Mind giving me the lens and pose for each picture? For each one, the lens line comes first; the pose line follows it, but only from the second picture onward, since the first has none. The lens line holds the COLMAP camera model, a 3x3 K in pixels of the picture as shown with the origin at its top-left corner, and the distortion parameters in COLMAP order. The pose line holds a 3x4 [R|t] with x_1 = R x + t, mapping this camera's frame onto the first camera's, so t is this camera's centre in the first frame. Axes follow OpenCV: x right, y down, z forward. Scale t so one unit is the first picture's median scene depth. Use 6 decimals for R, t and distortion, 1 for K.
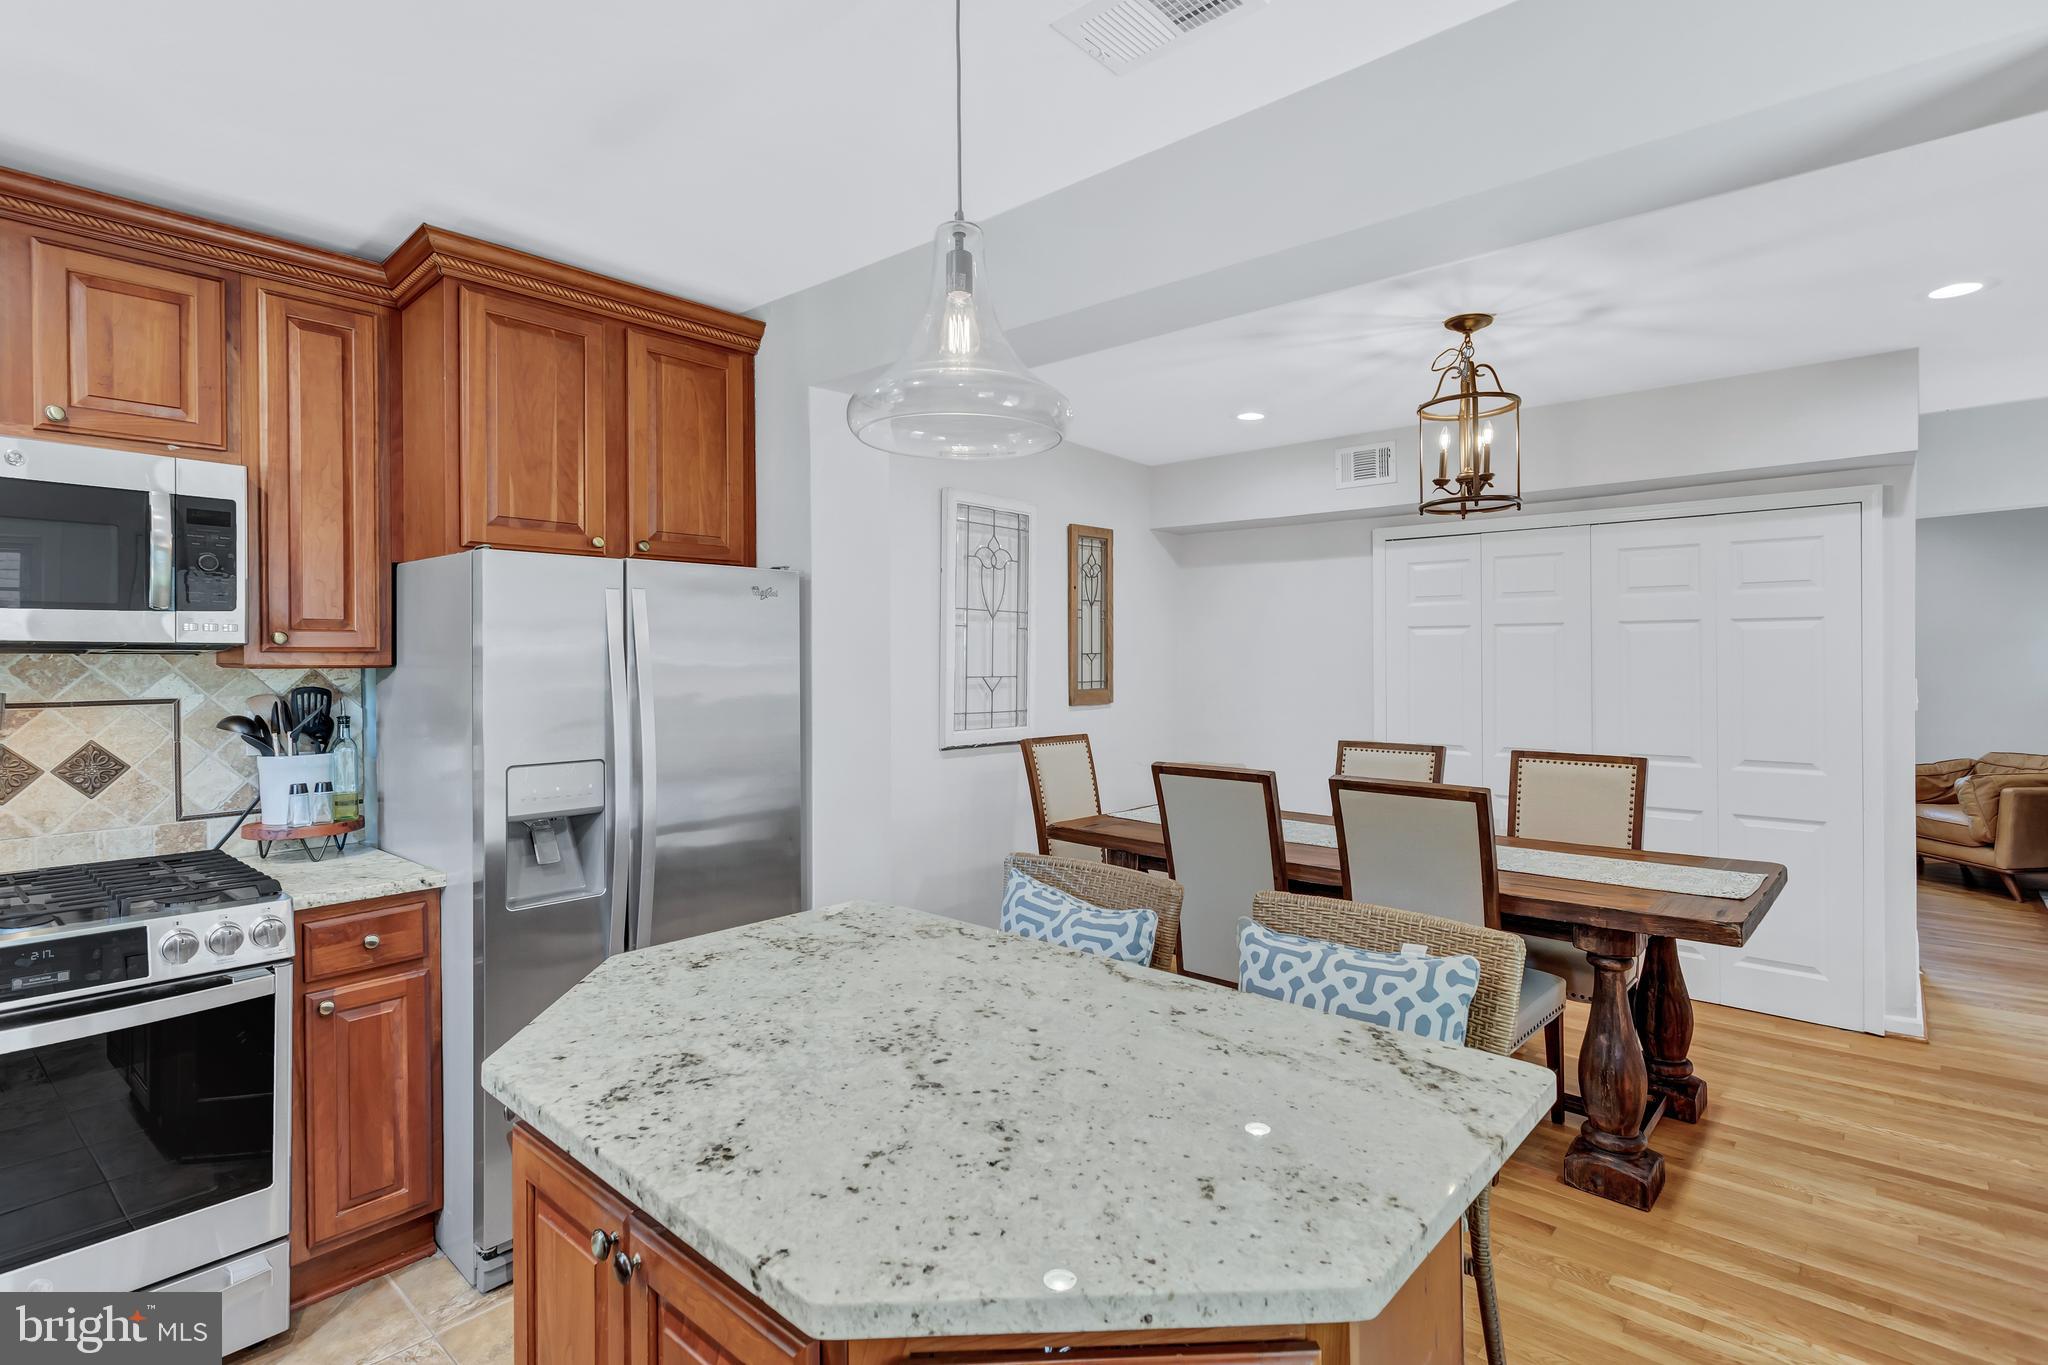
lens RADIAL K [[1017.4, 0, 1023.7], [0, 1017.4, 661.6], [0, 0, 1]] dist [0.002517, 0.000943]
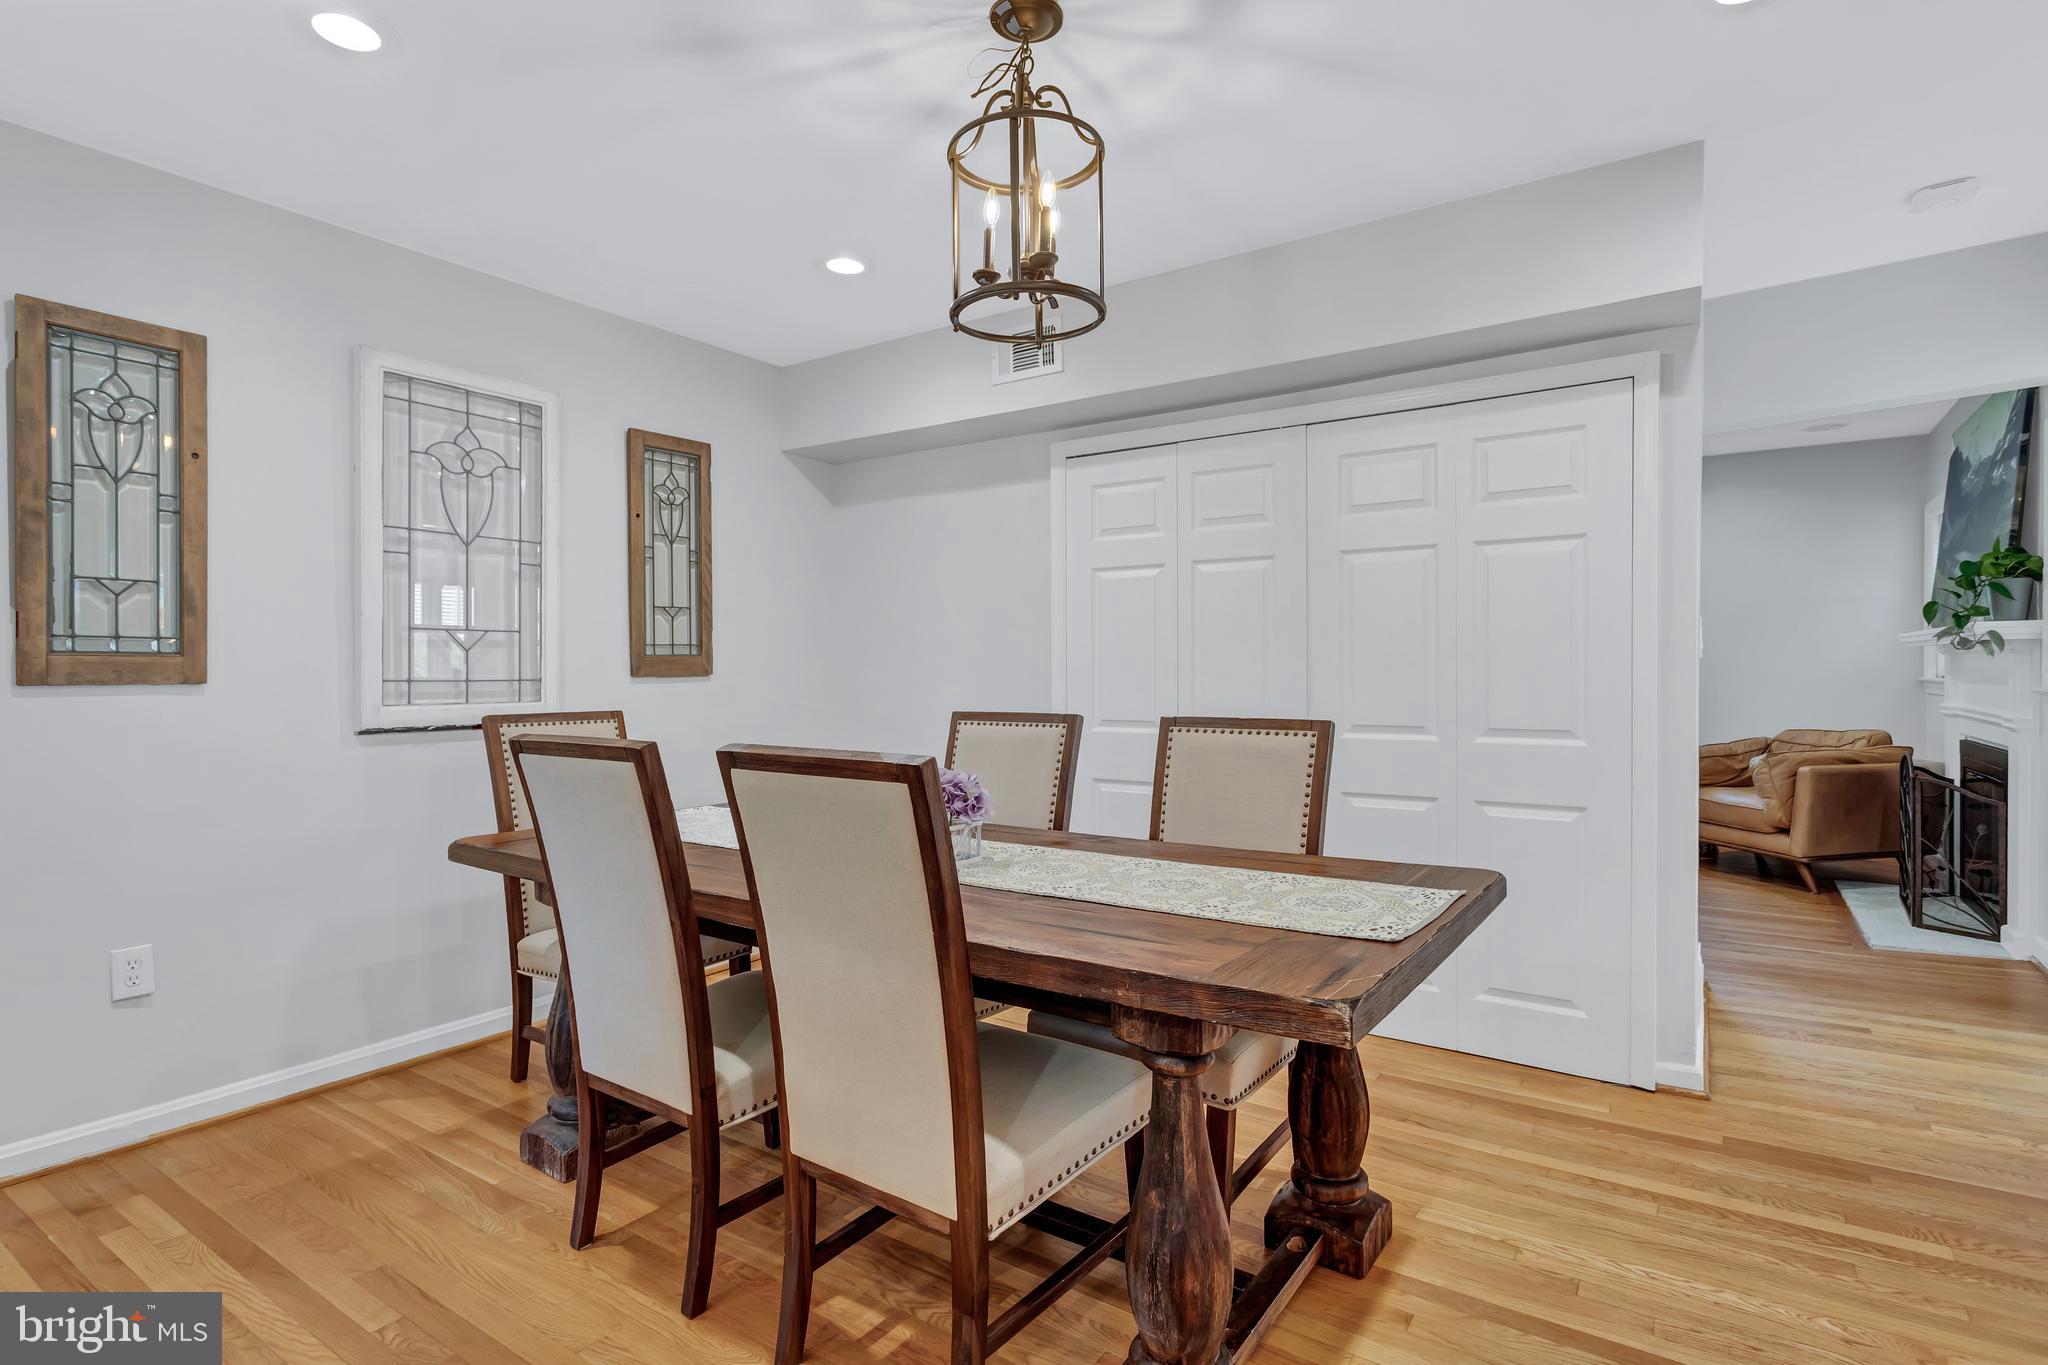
lens RADIAL K [[955.5, 0, 1022.8], [0, 955.5, 707.7], [0, 0, 1]] dist [0.000290, 0.000573]
pose [[0.996177, -0.014961, 0.086073, 0.518648], [0.012392, 0.999464, 0.030300, 0.094496], [-0.086480, -0.029117, 0.995828, 0.557721]]
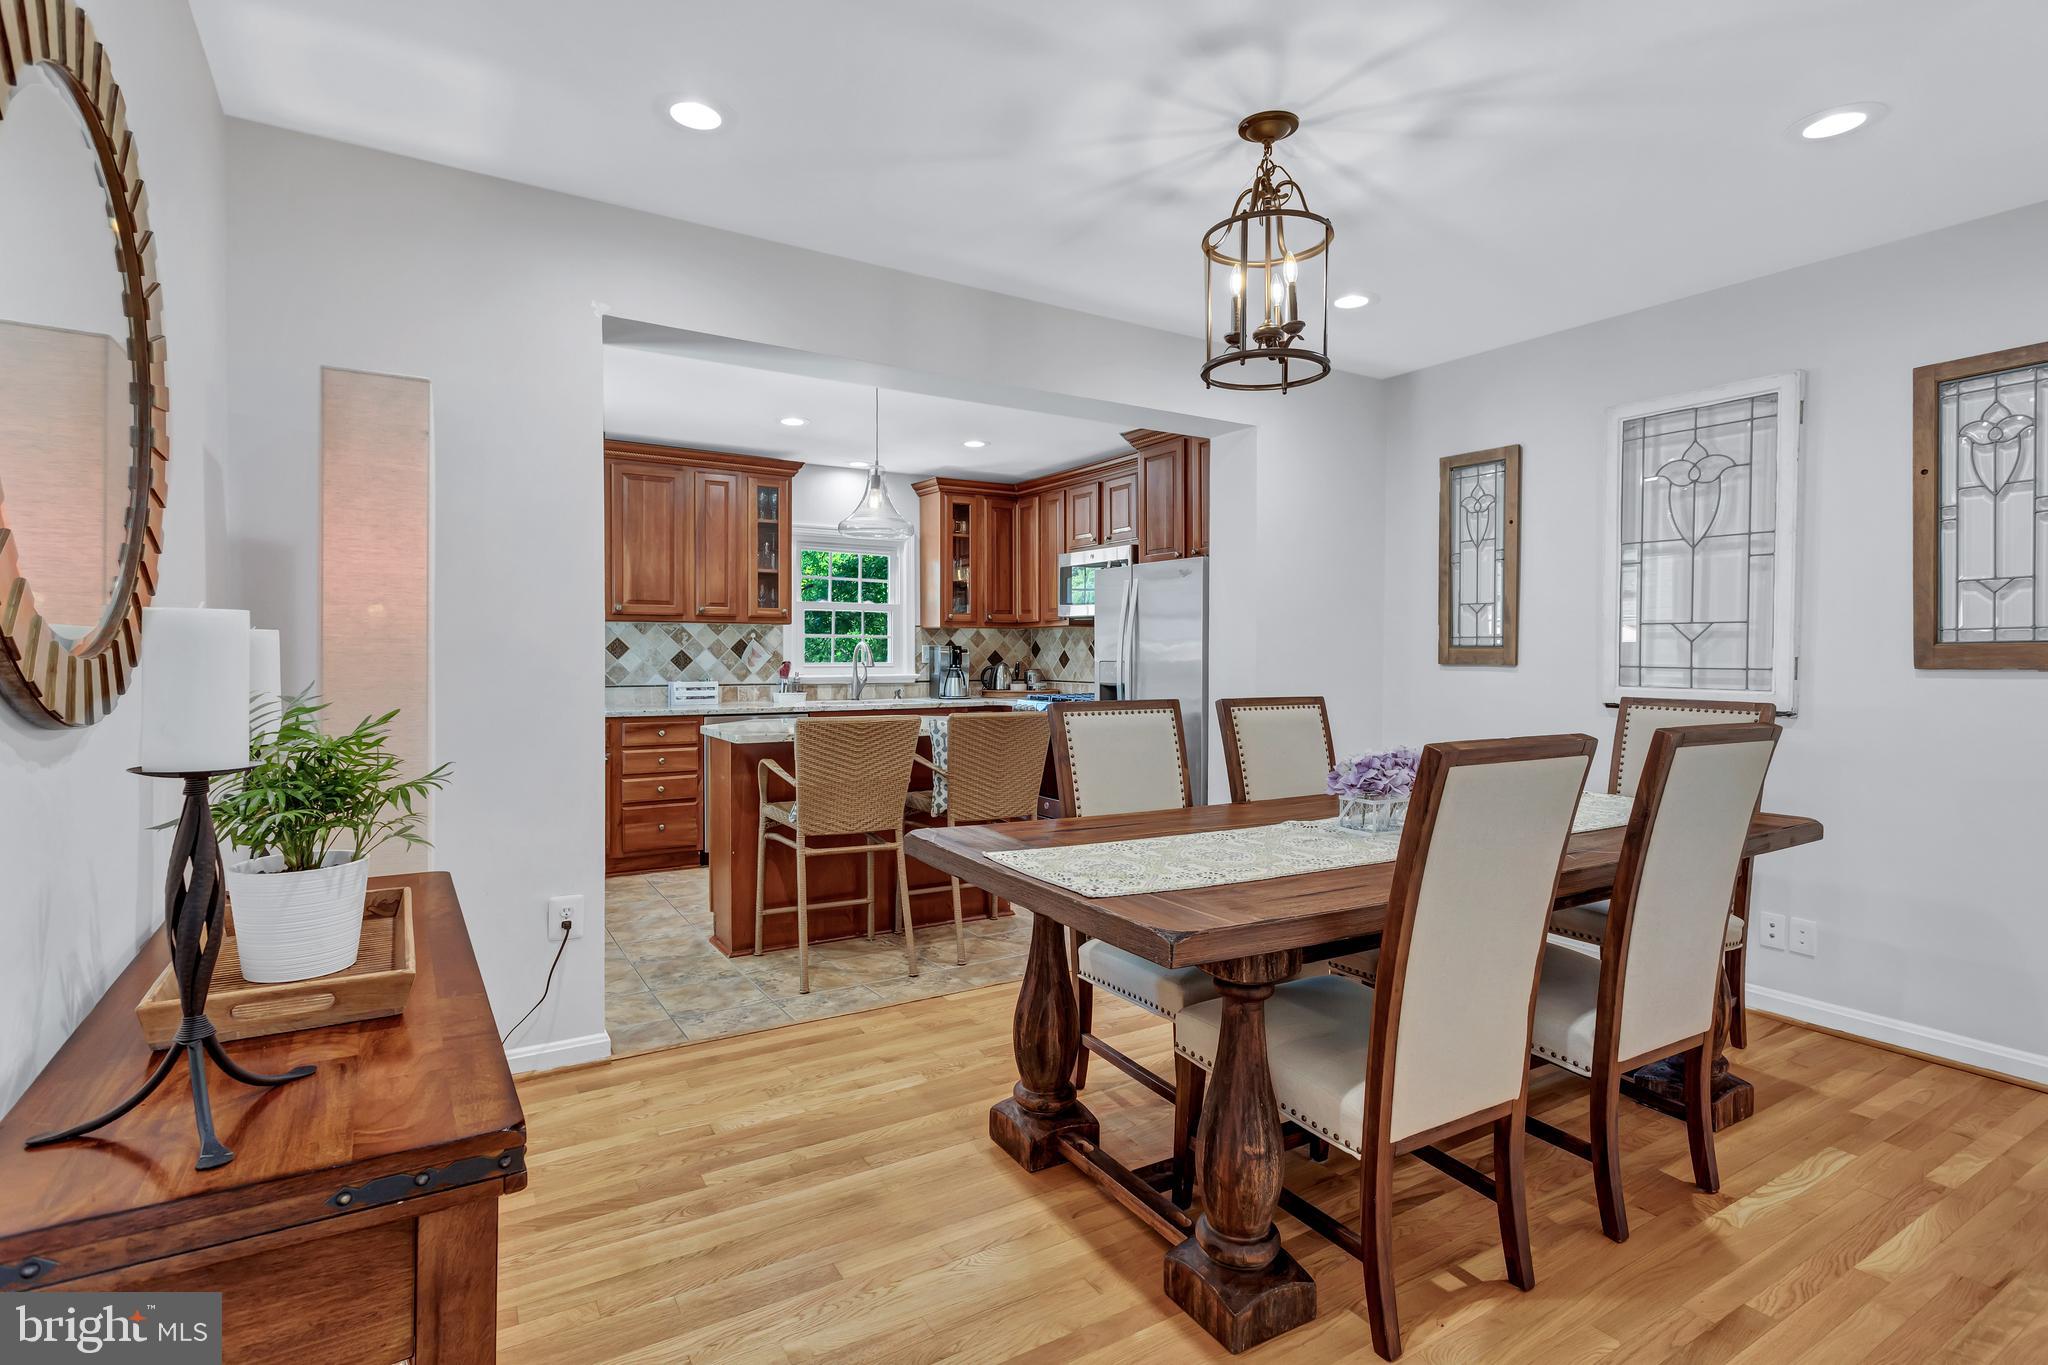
lens RADIAL K [[930.5, 0, 995.4], [0, 930.5, 658.7], [0, 0, 1]] dist [0.000974, 0.000412]
pose [[-0.296677, 0.007325, -0.954950, 1.449745], [-0.006800, 0.999929, 0.009783, 0.069902], [0.954954, 0.009396, -0.296606, 1.256779]]
